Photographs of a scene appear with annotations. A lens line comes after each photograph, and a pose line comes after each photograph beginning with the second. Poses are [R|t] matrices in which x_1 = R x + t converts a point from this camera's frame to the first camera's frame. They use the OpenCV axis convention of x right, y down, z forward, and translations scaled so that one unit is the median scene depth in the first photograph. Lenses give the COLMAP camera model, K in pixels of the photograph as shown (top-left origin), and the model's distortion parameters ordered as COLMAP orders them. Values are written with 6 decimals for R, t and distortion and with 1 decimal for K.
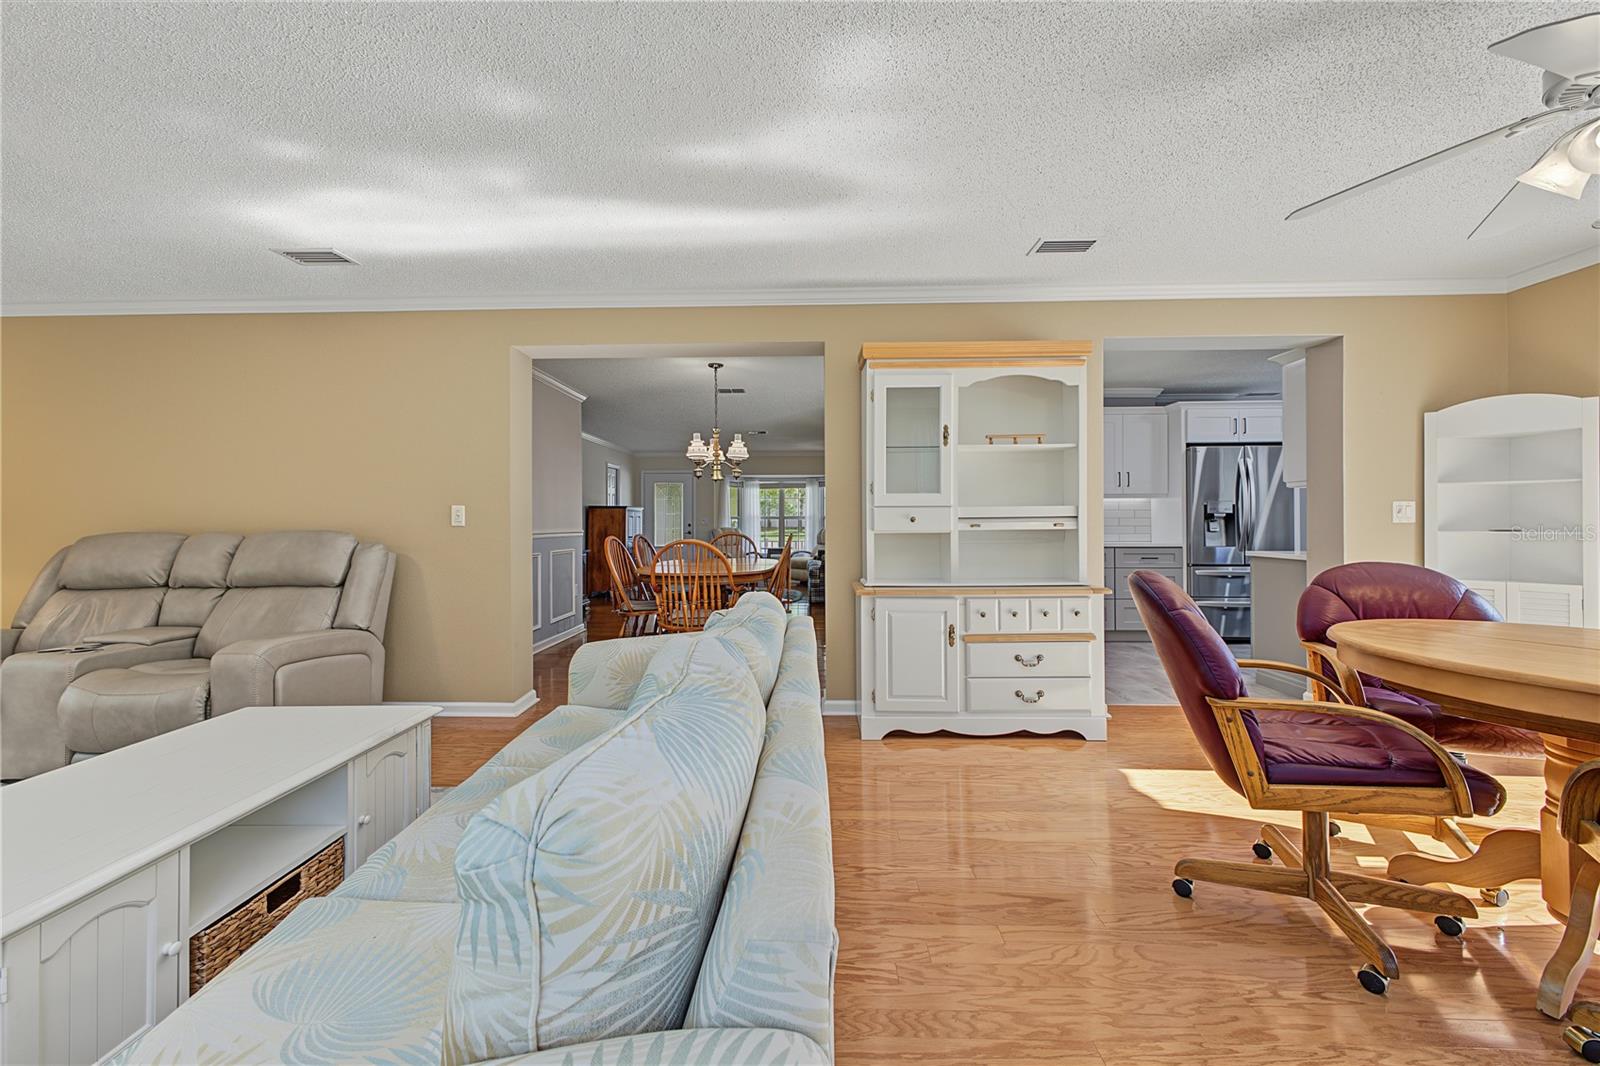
lens RADIAL K [[664.1, 0, 795.7], [0, 664.1, 522.0], [0, 0, 1]] dist [-0.000926, -0.000291]
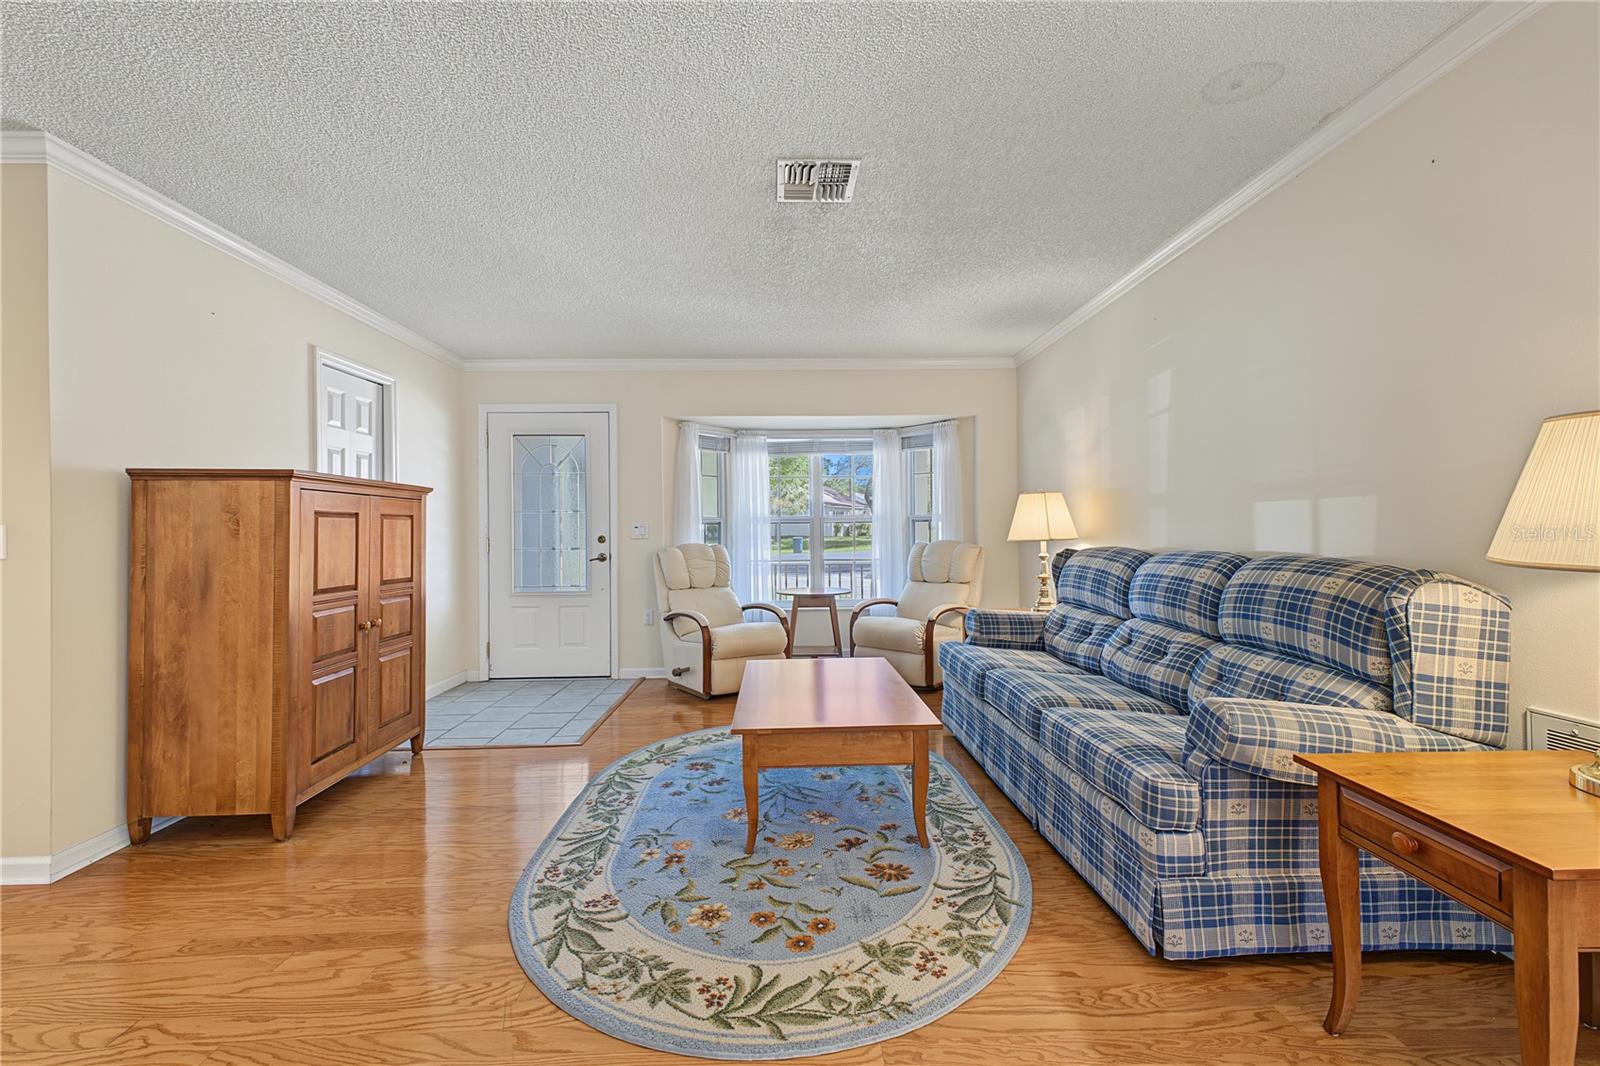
lens RADIAL K [[645.8, 0, 800.5], [0, 645.8, 528.5], [0, 0, 1]] dist [0.008868, -0.000410]
pose [[0.998305, -0.011871, 0.056979, -0.118602], [0.011906, 0.999929, -0.000283, 0.000041], [-0.056972, 0.000961, 0.998375, 1.155673]]
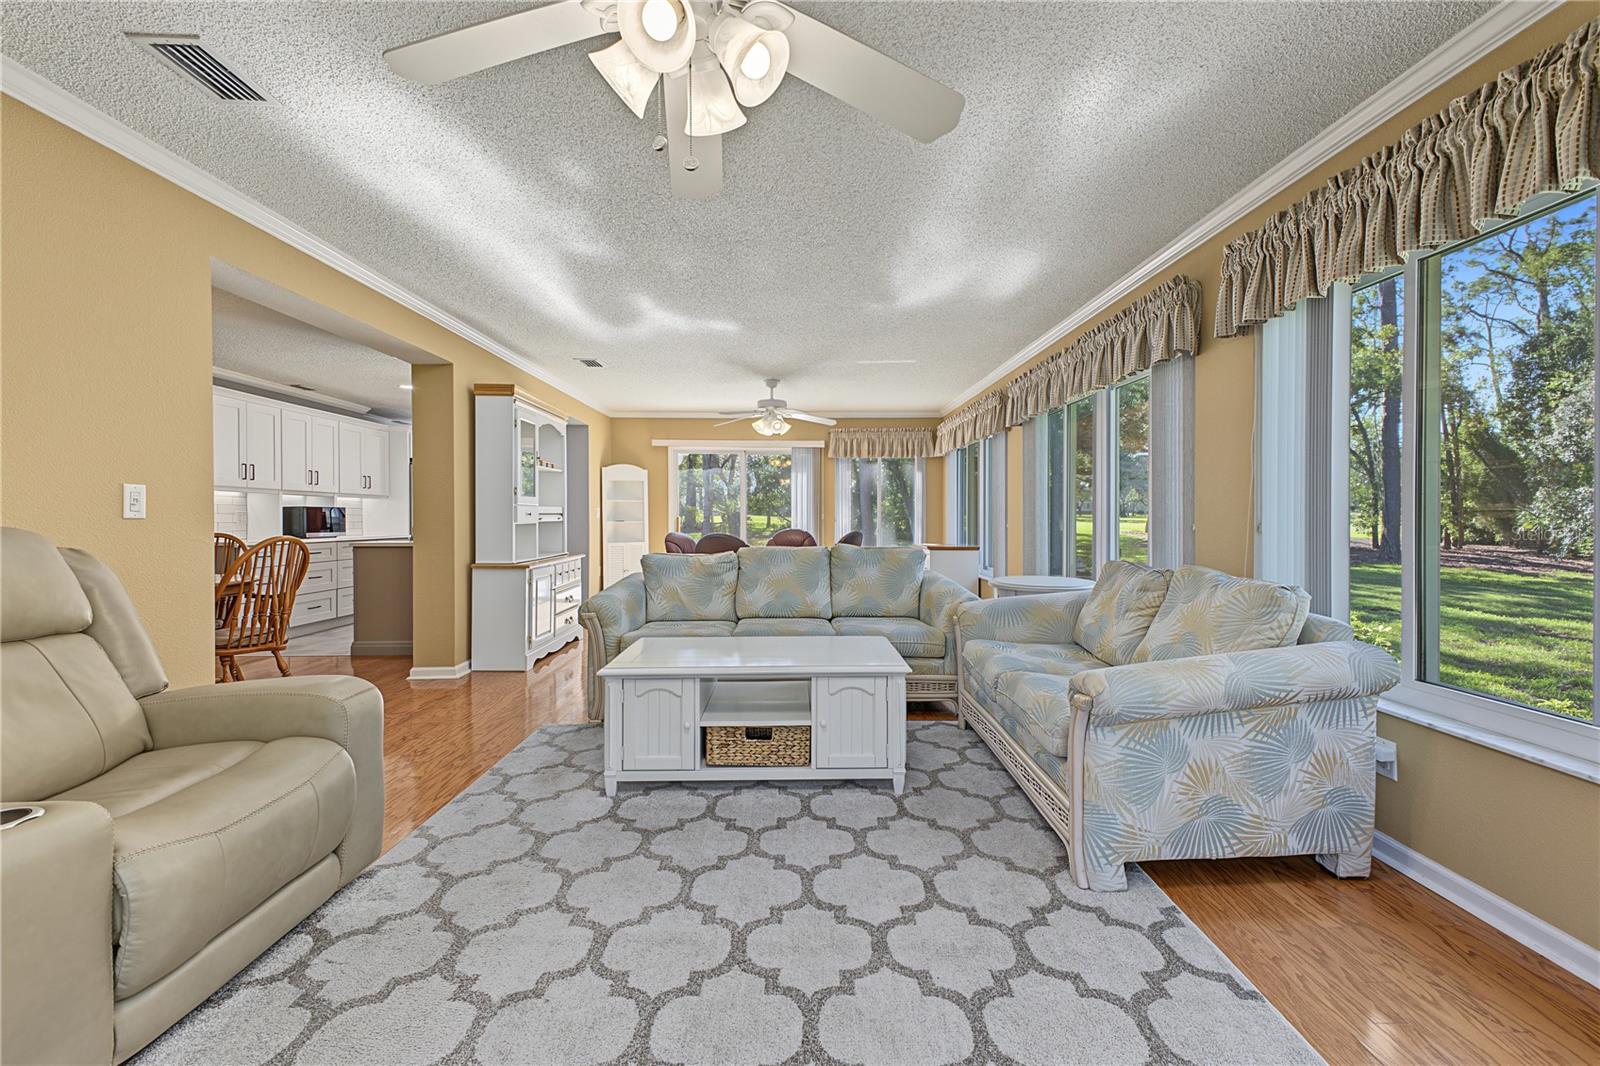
lens RADIAL K [[645.8, 0, 800.5], [0, 645.8, 528.5], [0, 0, 1]] dist [0.008868, -0.000410]
pose [[-0.033611, -0.011363, 0.999370, -0.729110], [-0.007016, 0.999913, 0.011133, 0.003258], [-0.999410, -0.006638, -0.033688, 0.261810]]
